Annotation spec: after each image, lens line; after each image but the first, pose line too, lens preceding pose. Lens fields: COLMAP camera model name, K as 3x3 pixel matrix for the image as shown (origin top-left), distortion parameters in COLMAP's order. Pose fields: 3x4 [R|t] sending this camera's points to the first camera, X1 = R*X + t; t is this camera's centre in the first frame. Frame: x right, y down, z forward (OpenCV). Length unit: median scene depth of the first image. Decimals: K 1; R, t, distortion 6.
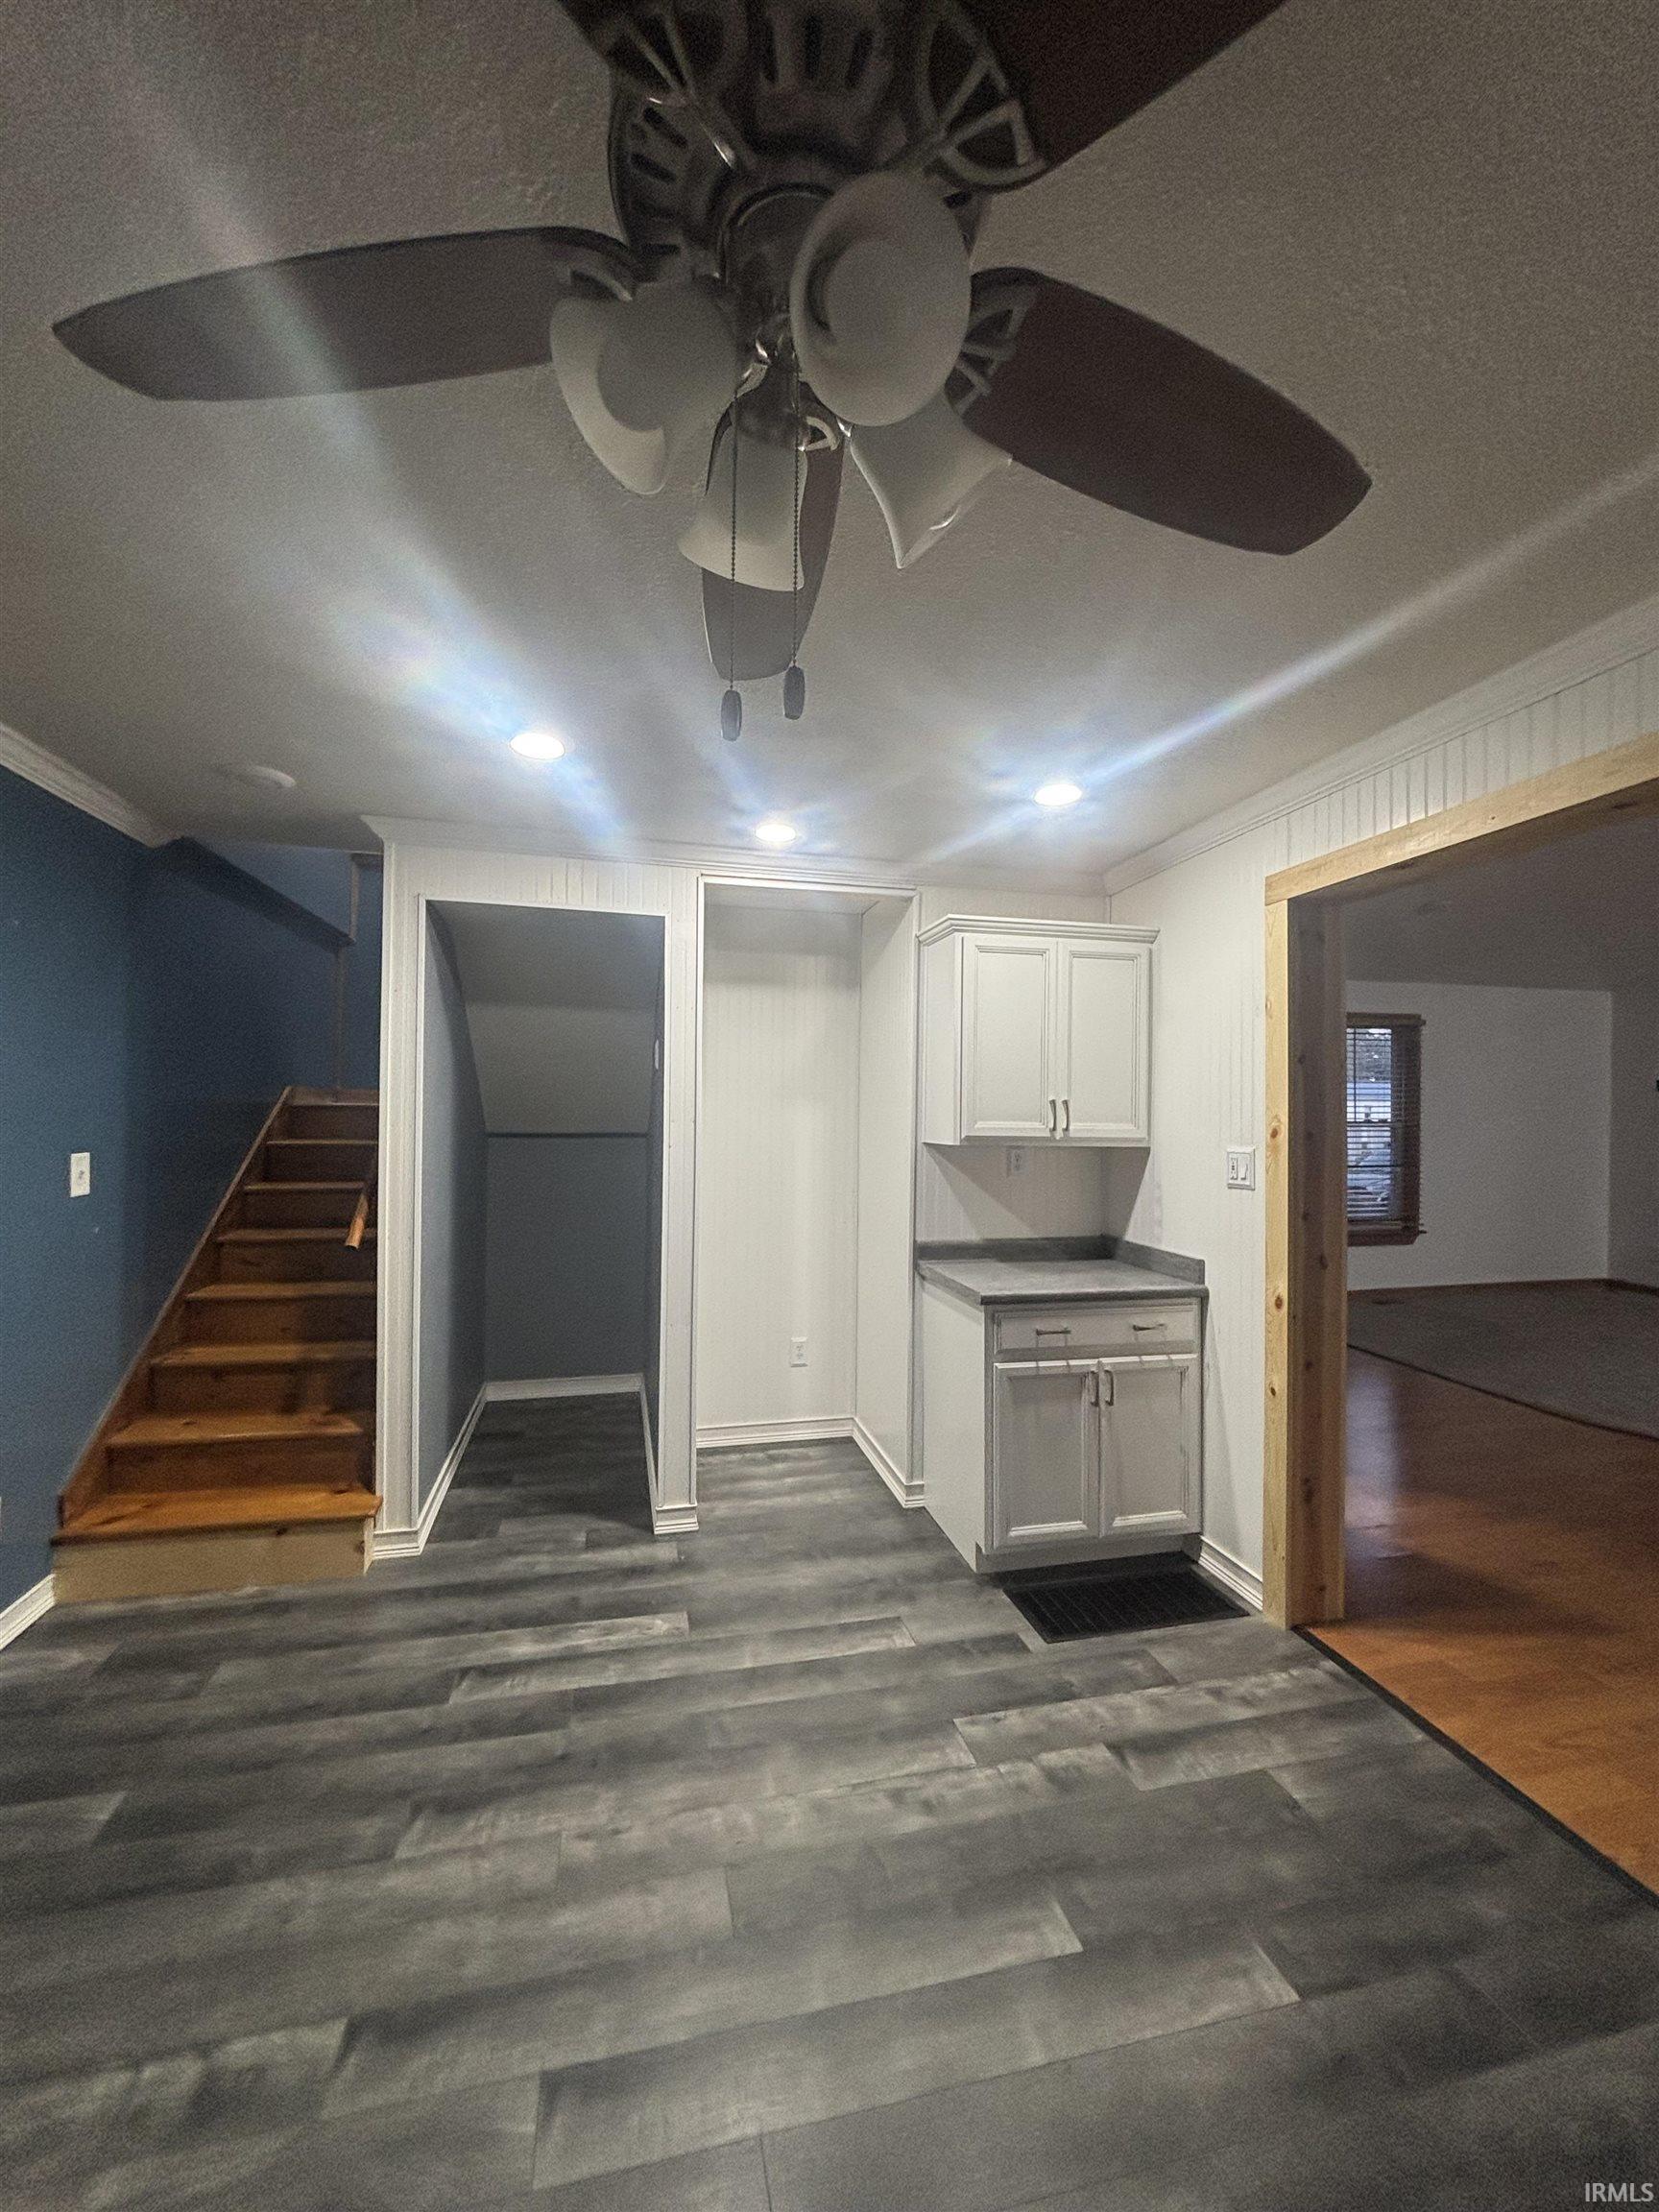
lens RADIAL K [[892.1, 0, 827.1], [0, 892.1, 1100.2], [0, 0, 1]] dist [-0.003384, 0.002300]
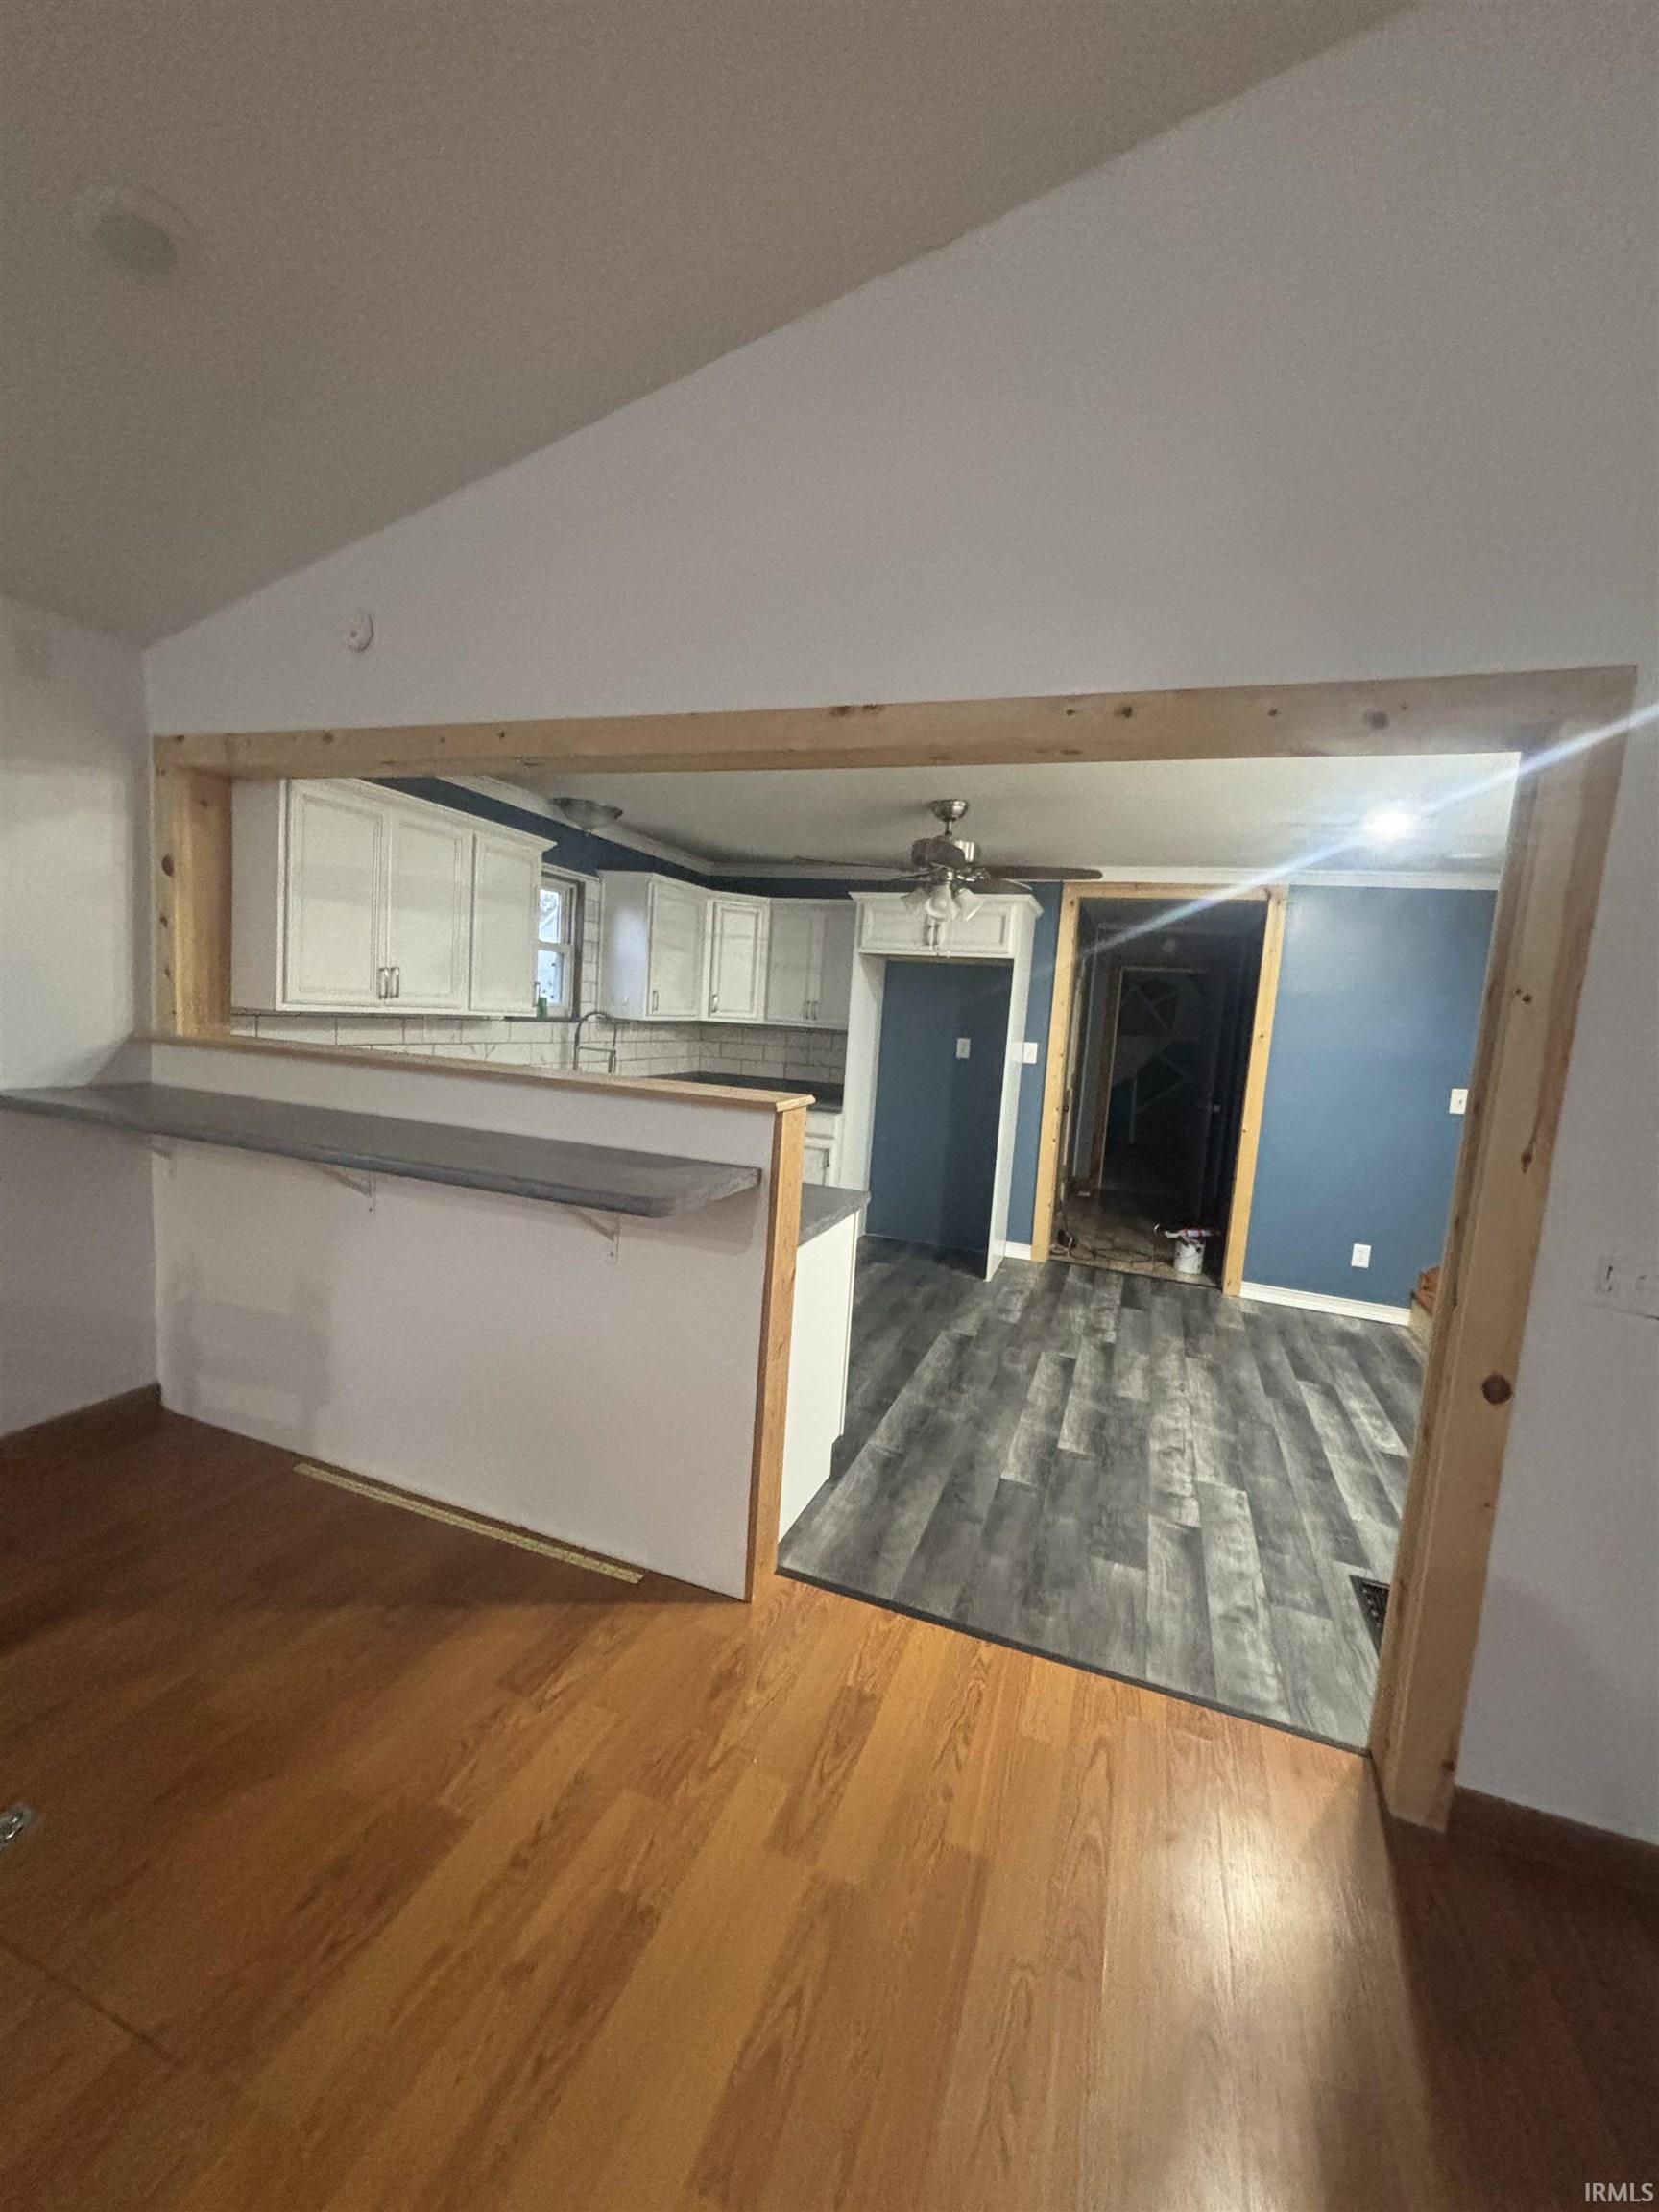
lens RADIAL K [[892.1, 0, 831.5], [0, 892.1, 1106.1], [0, 0, 1]] dist [-0.003384, 0.002300]
pose [[-0.542364, 0.045654, -0.838902, 1.360827], [-0.062643, 0.993545, 0.094569, 0.005220], [0.837805, 0.103843, -0.536004, 0.953585]]
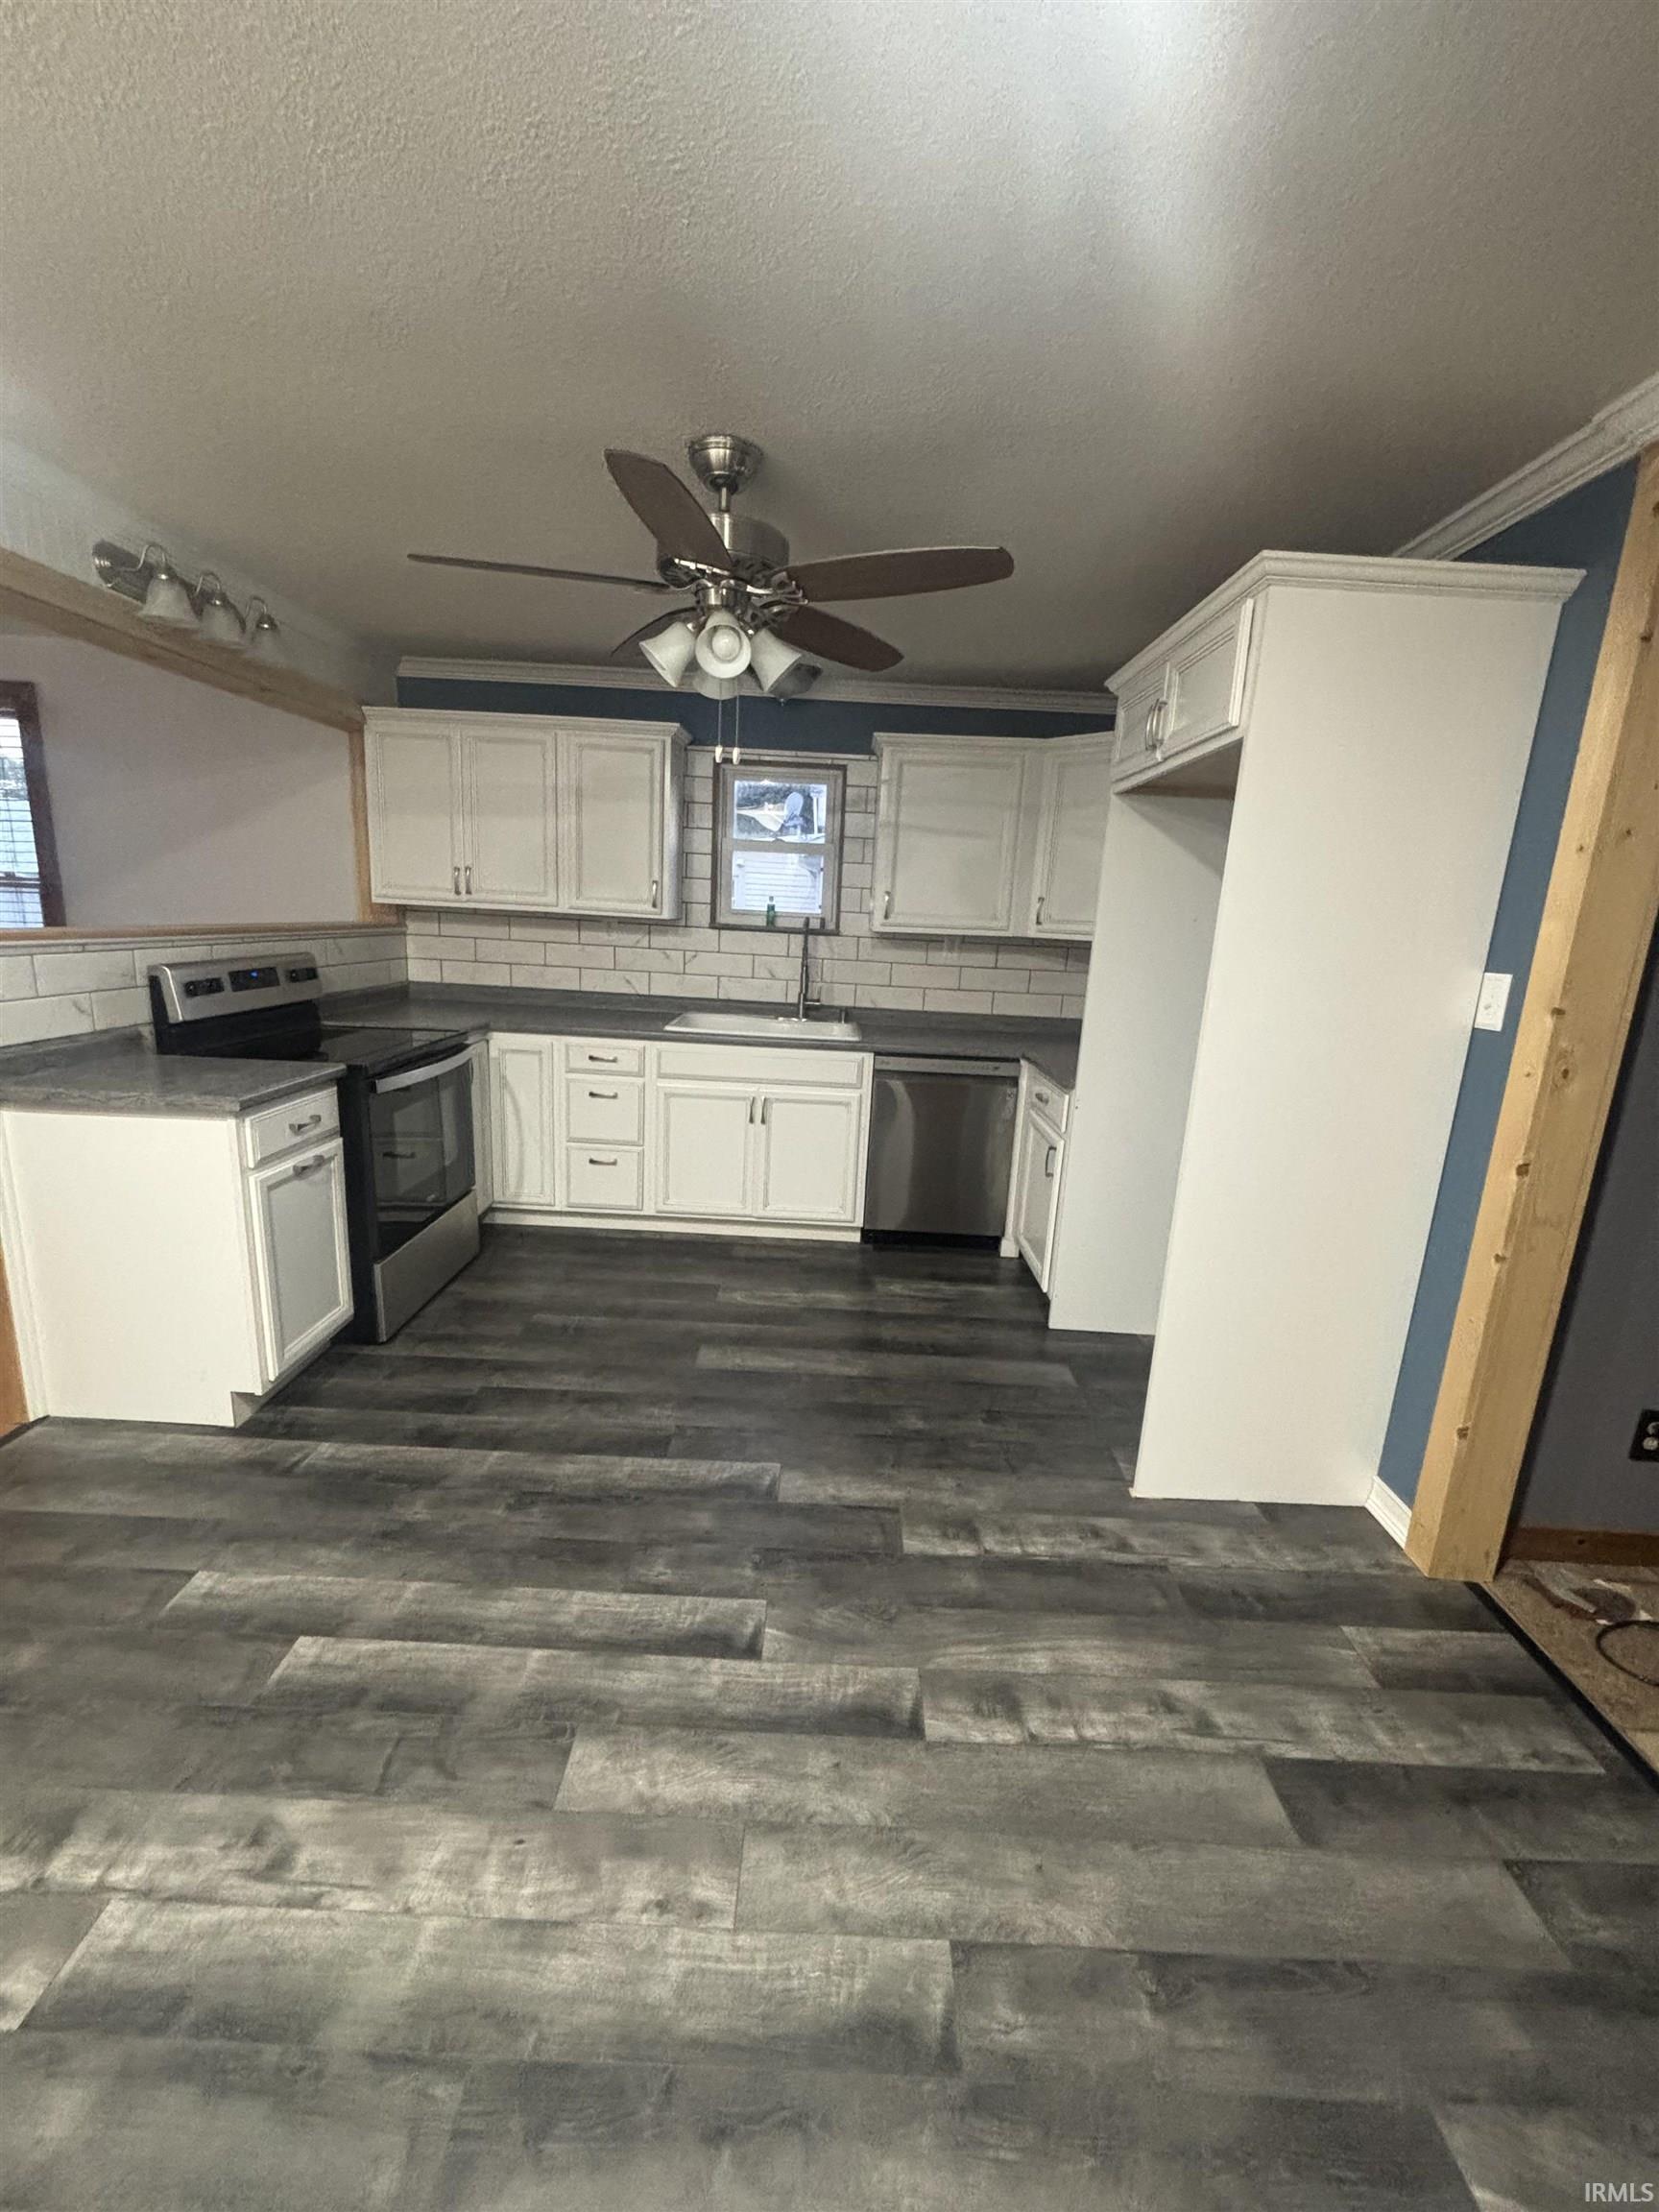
lens RADIAL K [[892.1, 0, 824.6], [0, 892.1, 1121.4], [0, 0, 1]] dist [-0.003384, 0.002300]
pose [[-0.969001, -0.112814, 0.219796, -0.316657], [-0.064383, 0.974225, 0.216195, 0.021095], [-0.238521, 0.195342, -0.951288, 1.072396]]
